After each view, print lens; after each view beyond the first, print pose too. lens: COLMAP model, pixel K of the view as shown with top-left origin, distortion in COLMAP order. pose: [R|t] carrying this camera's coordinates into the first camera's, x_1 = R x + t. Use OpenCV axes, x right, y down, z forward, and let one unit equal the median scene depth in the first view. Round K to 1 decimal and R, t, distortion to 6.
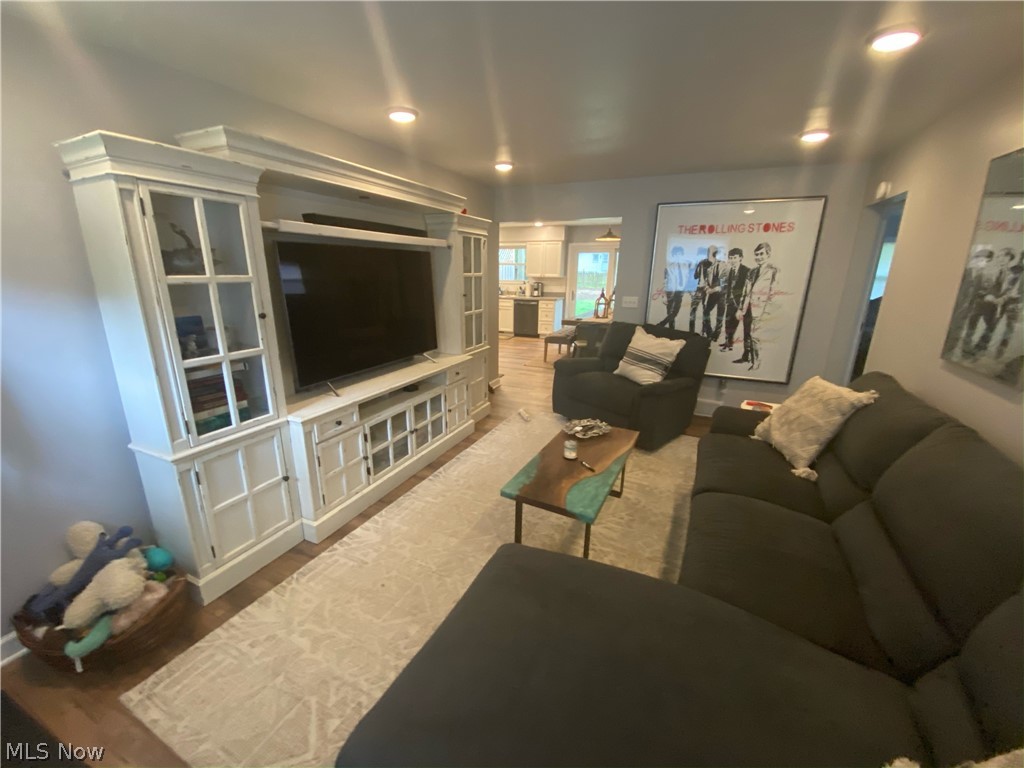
lens RADIAL K [[410.0, 0, 505.3], [0, 410.0, 385.4], [0, 0, 1]] dist [0.000354, -0.000001]
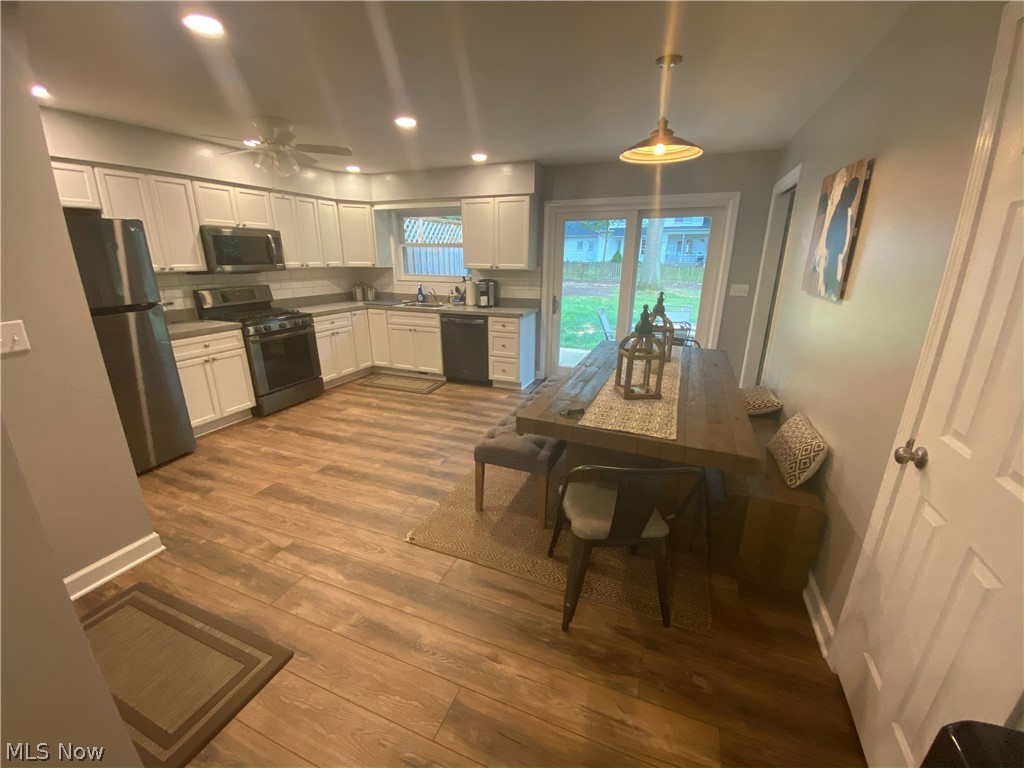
lens RADIAL K [[410.0, 0, 516.0], [0, 410.0, 380.5], [0, 0, 1]] dist [0.000354, -0.000001]
pose [[0.997836, -0.025131, 0.060759, 0.081457], [0.024429, 0.999626, 0.012255, -0.130393], [-0.061044, -0.010745, 0.998077, 0.483496]]
